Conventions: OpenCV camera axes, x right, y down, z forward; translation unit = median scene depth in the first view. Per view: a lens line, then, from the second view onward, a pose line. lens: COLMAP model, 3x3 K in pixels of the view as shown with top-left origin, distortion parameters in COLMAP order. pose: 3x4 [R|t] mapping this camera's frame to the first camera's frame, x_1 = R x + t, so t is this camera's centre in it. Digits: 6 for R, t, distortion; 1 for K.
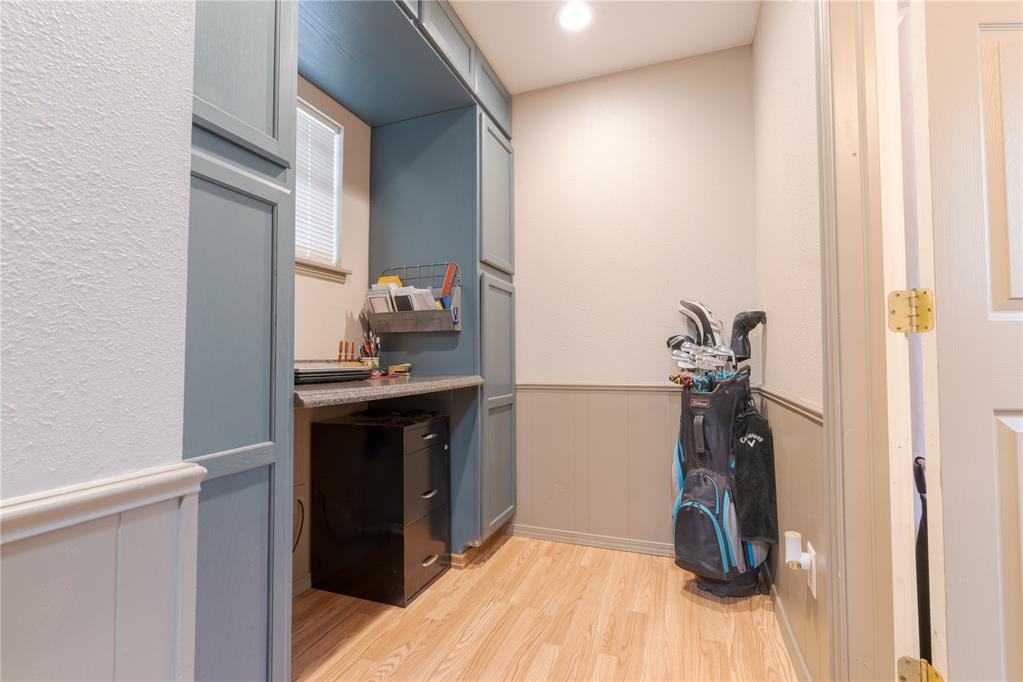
lens RADIAL K [[472.5, 0, 511.5], [0, 472.5, 341.0], [0, 0, 1]] dist [0.001274, 0.000098]
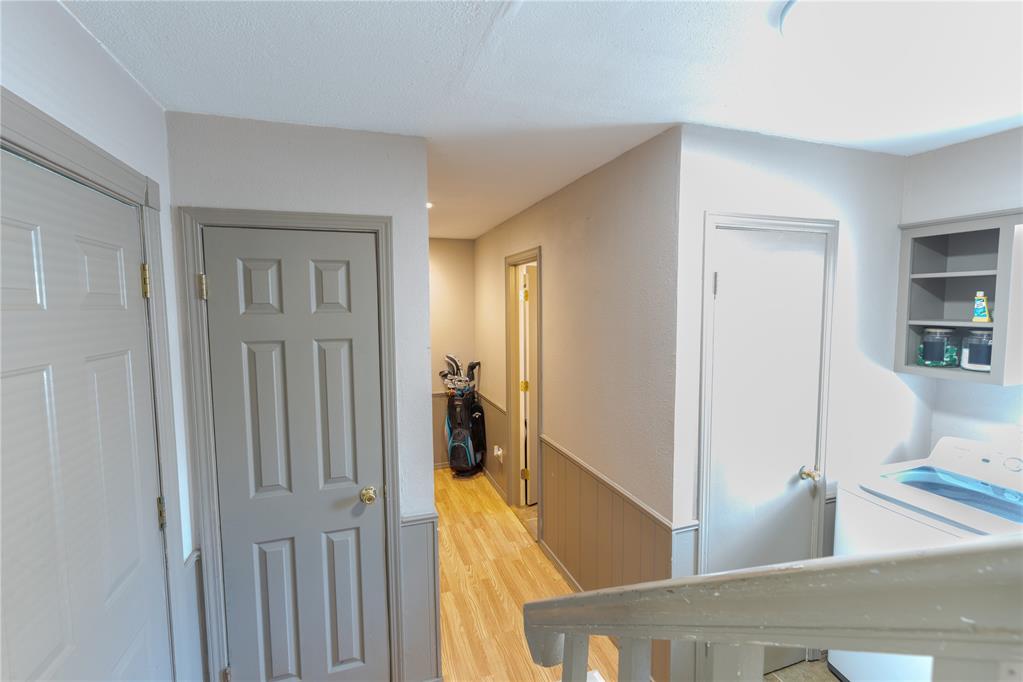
lens RADIAL K [[472.5, 0, 511.5], [0, 472.5, 341.0], [0, 0, 1]] dist [0.001274, 0.000098]
pose [[0.783793, -0.052333, 0.618813, -0.911101], [-0.013254, 0.994806, 0.100918, -0.451490], [-0.620881, -0.087301, 0.779029, -1.079214]]
